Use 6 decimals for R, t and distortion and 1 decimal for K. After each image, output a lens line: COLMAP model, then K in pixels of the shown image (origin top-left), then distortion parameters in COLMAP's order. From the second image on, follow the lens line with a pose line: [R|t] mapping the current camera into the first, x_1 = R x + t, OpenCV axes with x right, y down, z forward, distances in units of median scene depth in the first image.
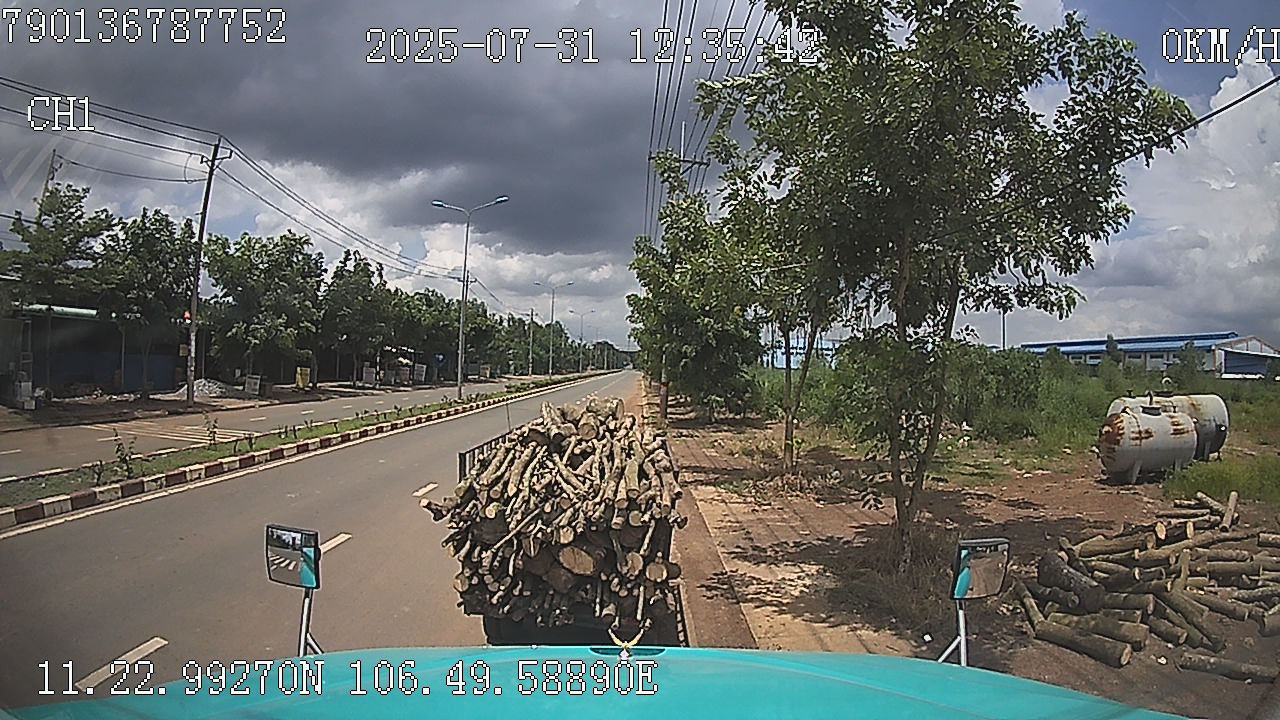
lens RADIAL K [[517.6, 0, 640.0], [0, 517.6, 360.0], [0, 0, 1]] dist [0.000007, -0.000017]
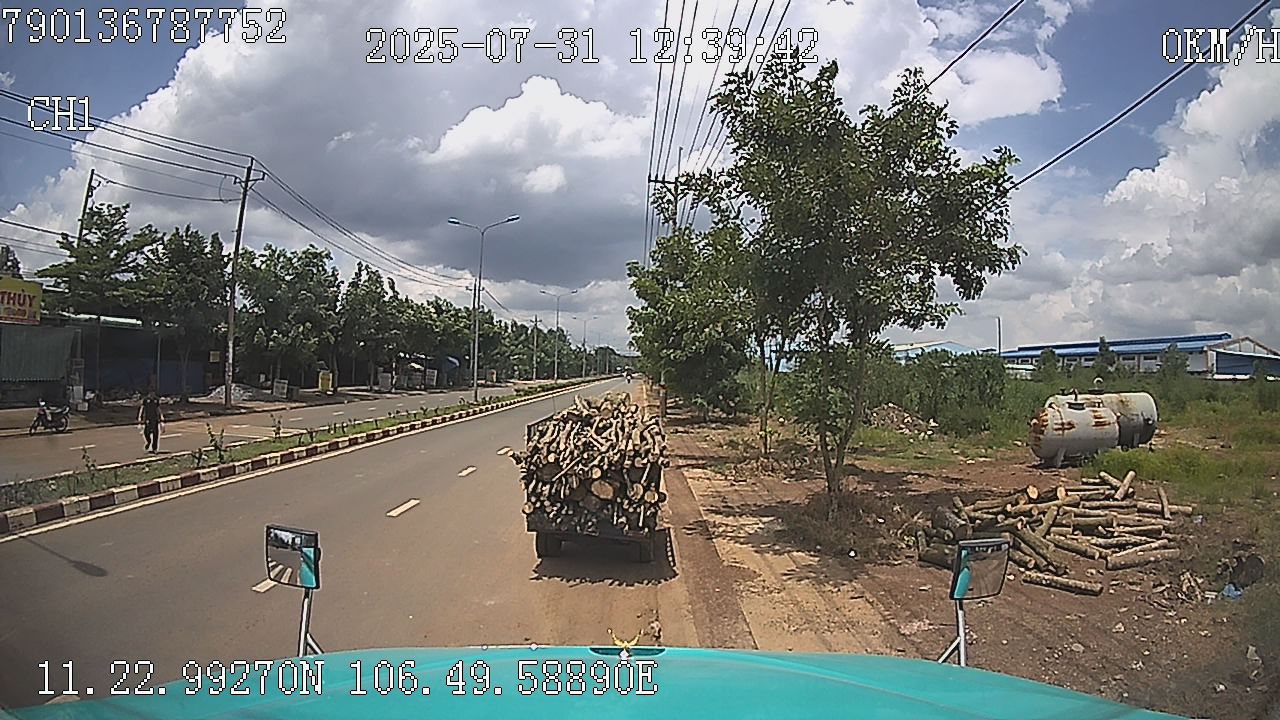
lens RADIAL K [[1121.9, 0, 633.6], [0, 1121.9, 357.3], [0, 0, 1]] dist [-0.385410, 0.006423]
pose [[0.999968, -0.003639, -0.007160, 0.001603], [0.003633, 0.999993, -0.000899, -0.015033], [0.007164, 0.000873, 0.999974, -1.432970]]
